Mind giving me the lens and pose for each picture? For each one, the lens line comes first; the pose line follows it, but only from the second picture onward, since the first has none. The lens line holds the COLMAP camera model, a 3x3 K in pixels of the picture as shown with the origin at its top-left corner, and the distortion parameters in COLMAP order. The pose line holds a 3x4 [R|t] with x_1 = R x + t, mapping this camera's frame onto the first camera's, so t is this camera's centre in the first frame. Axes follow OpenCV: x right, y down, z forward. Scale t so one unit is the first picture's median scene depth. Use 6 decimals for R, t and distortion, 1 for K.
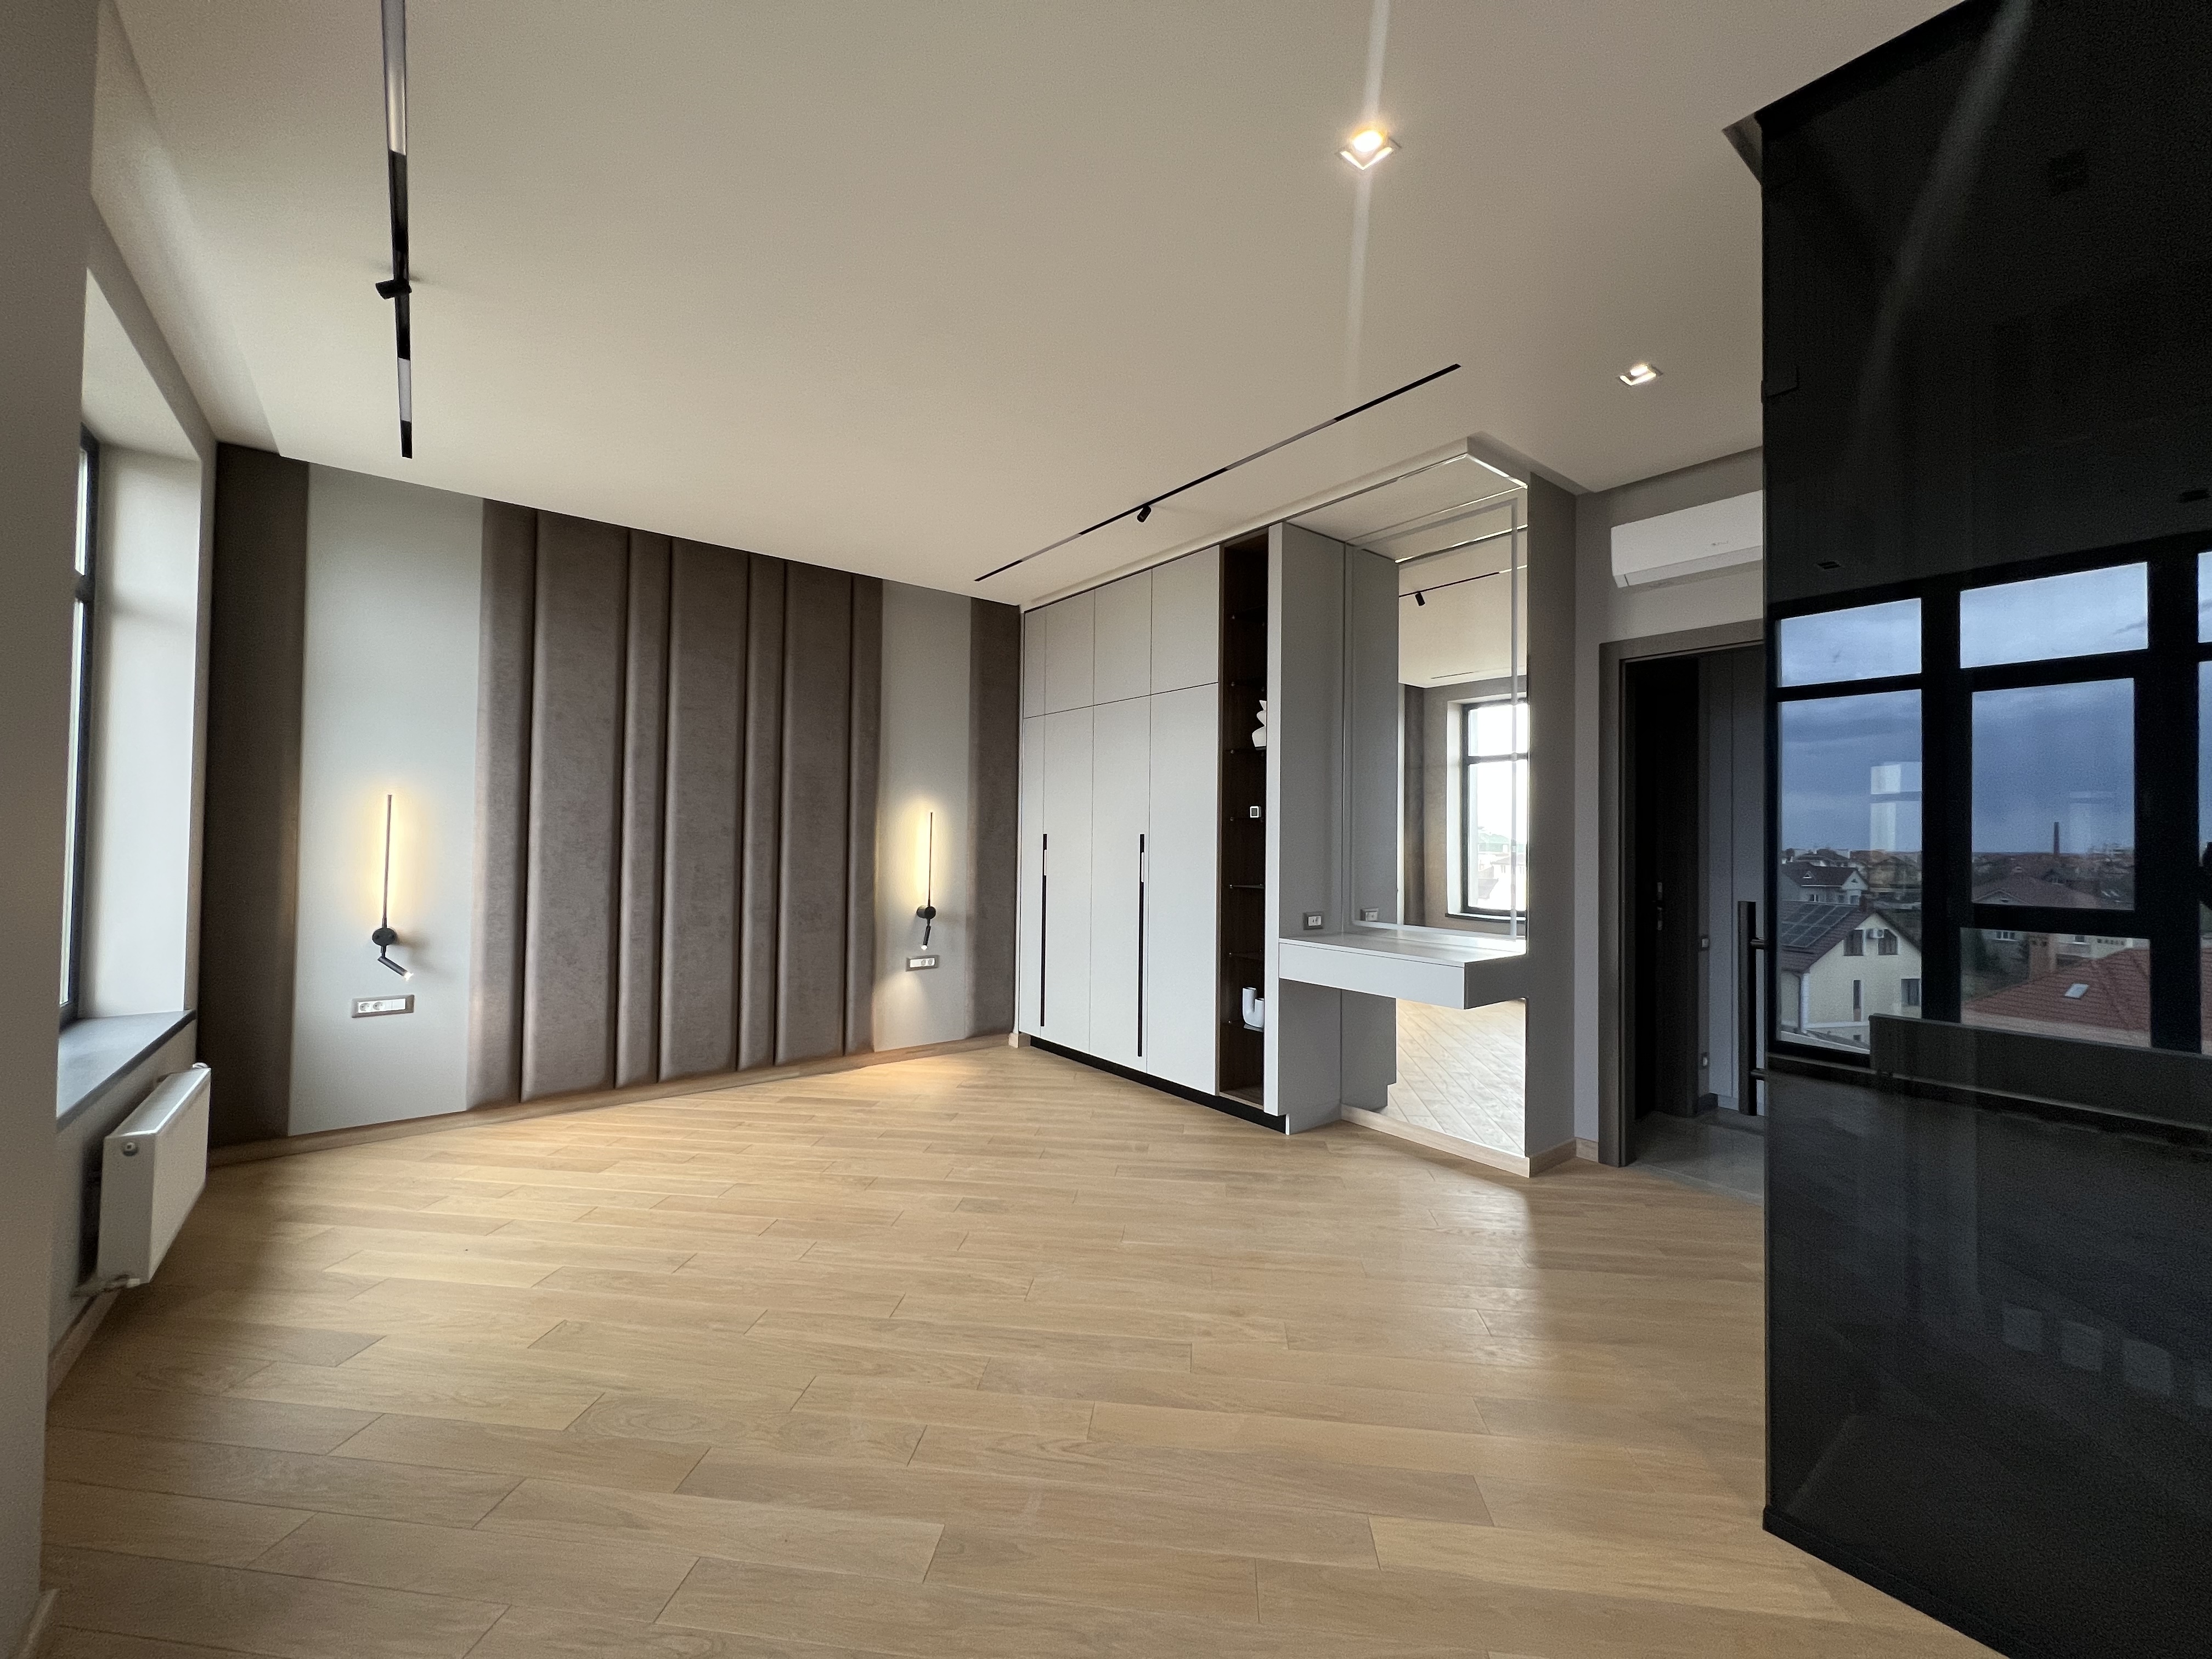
lens RADIAL K [[884.8, 0, 1113.5], [0, 884.8, 823.5], [0, 0, 1]] dist [-0.000540, -0.000088]
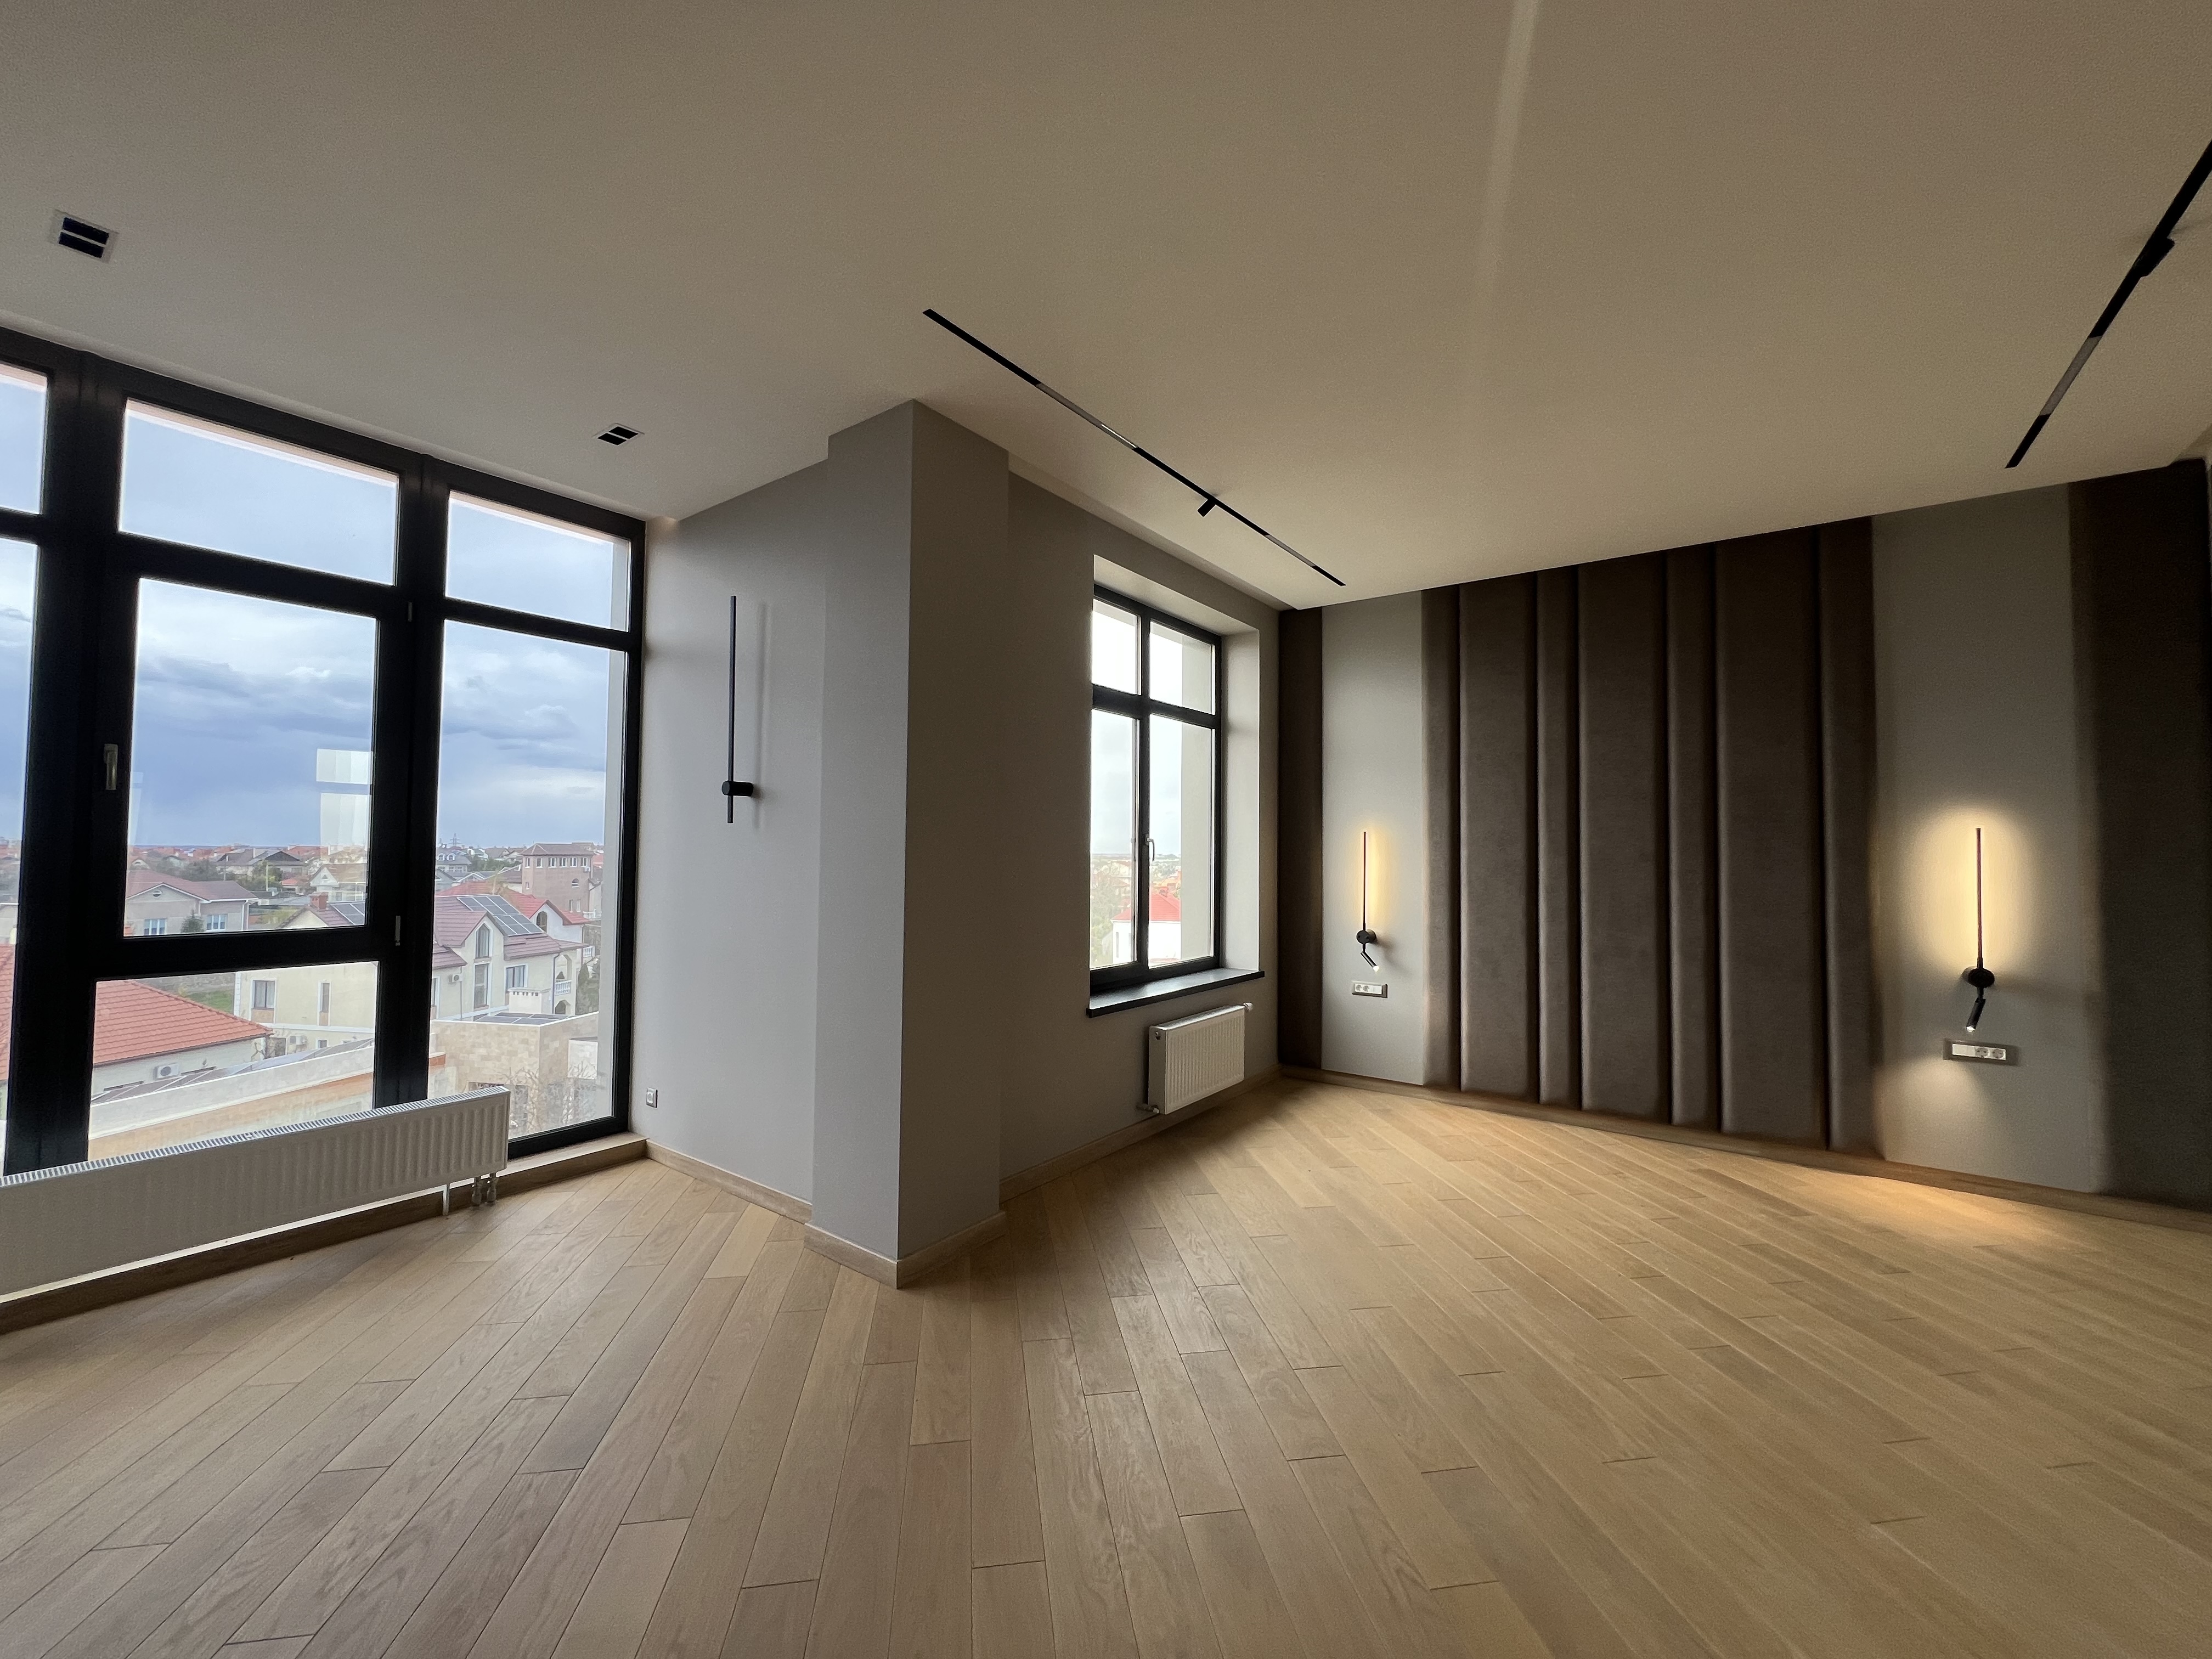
lens RADIAL K [[884.8, 0, 1111.1], [0, 884.8, 823.9], [0, 0, 1]] dist [-0.000540, -0.000088]
pose [[0.275398, -0.042656, -0.960384, 0.319566], [0.008984, 0.999086, -0.041799, 0.007469], [0.961288, 0.002883, 0.275529, 0.221537]]
